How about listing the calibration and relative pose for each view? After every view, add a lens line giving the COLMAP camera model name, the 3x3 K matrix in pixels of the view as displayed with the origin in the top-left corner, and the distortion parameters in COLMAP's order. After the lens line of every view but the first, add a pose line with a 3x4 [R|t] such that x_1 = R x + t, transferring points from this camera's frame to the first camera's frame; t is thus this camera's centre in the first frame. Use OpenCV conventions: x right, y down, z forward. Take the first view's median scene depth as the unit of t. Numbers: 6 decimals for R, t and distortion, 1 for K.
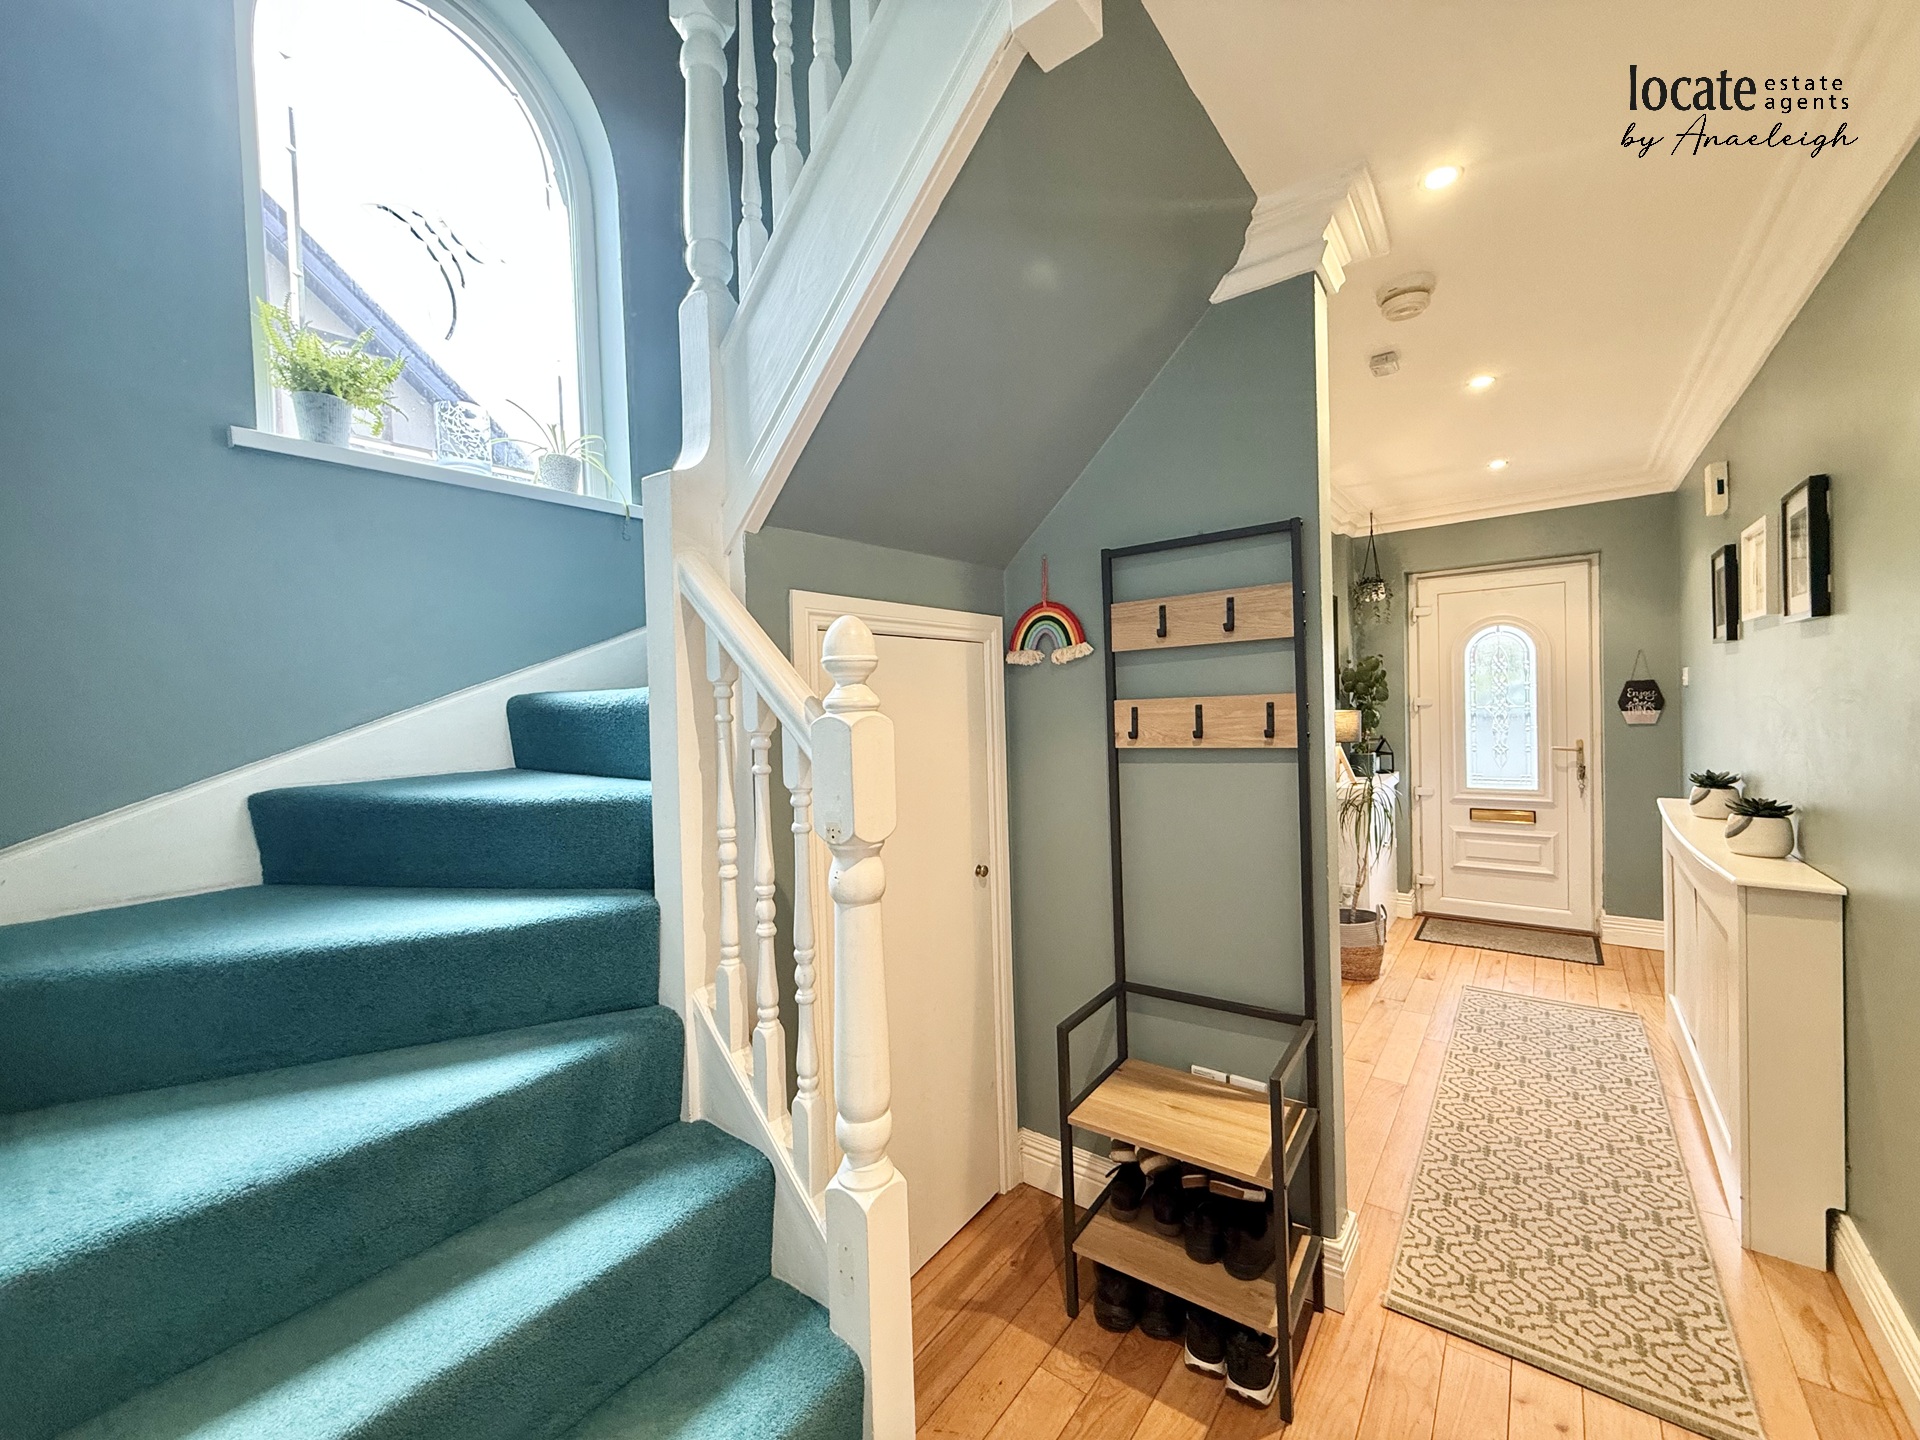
lens RADIAL K [[760.3, 0, 957.8], [0, 760.3, 718.7], [0, 0, 1]] dist [0.000138, 0.000005]
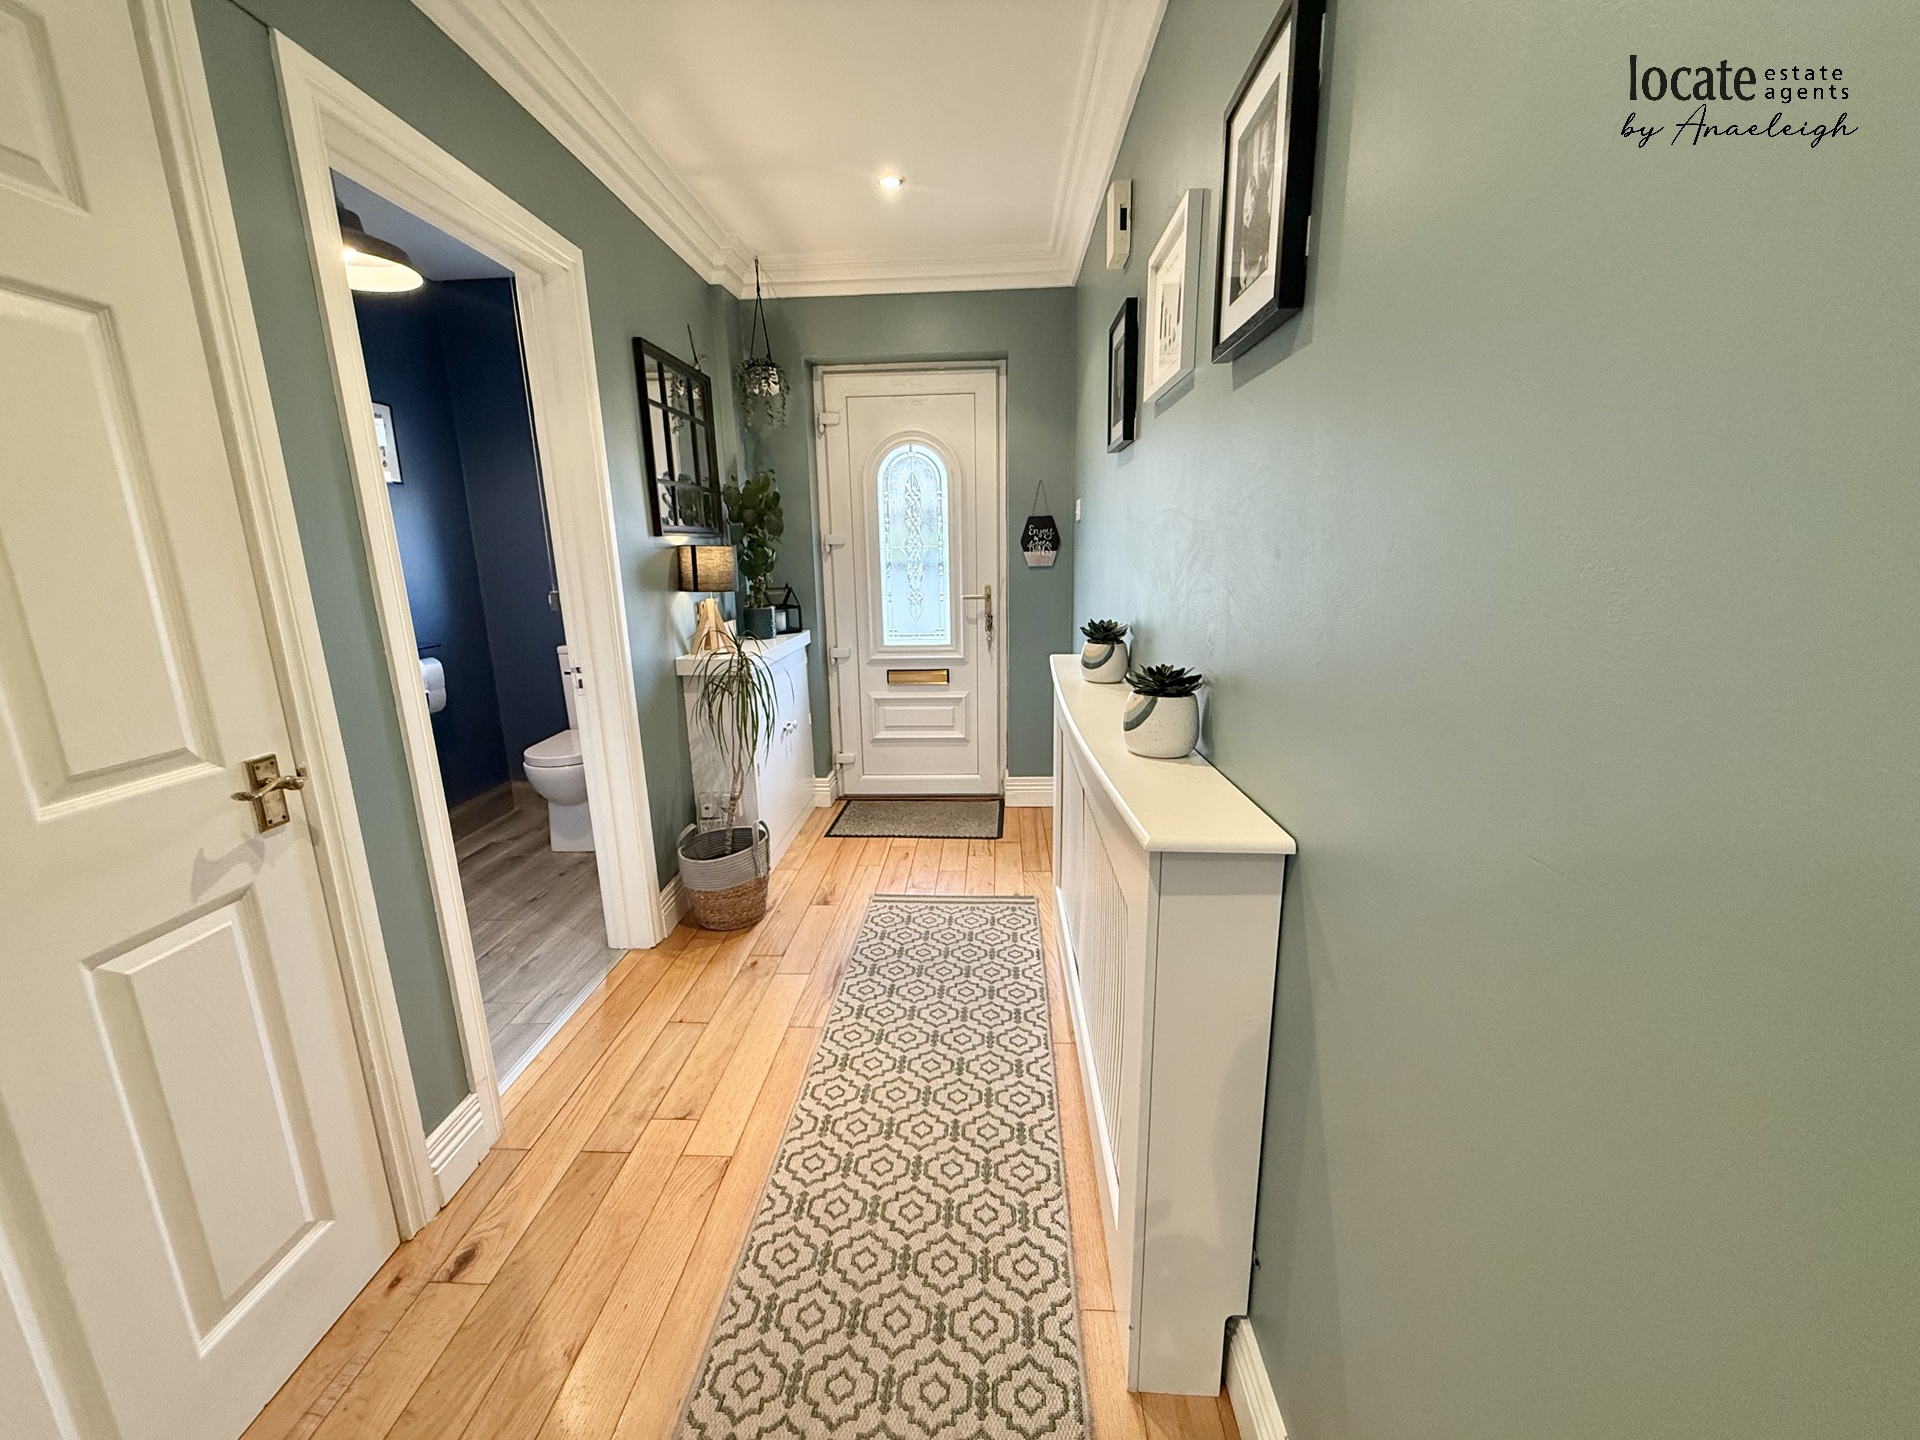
lens RADIAL K [[760.3, 0, 958.1], [0, 760.3, 719.4], [0, 0, 1]] dist [0.000138, 0.000005]
pose [[0.816580, -0.109961, 0.566662, 0.298182], [0.002497, 0.982351, 0.187028, 0.016162], [-0.577227, -0.151308, 0.802443, 0.316160]]
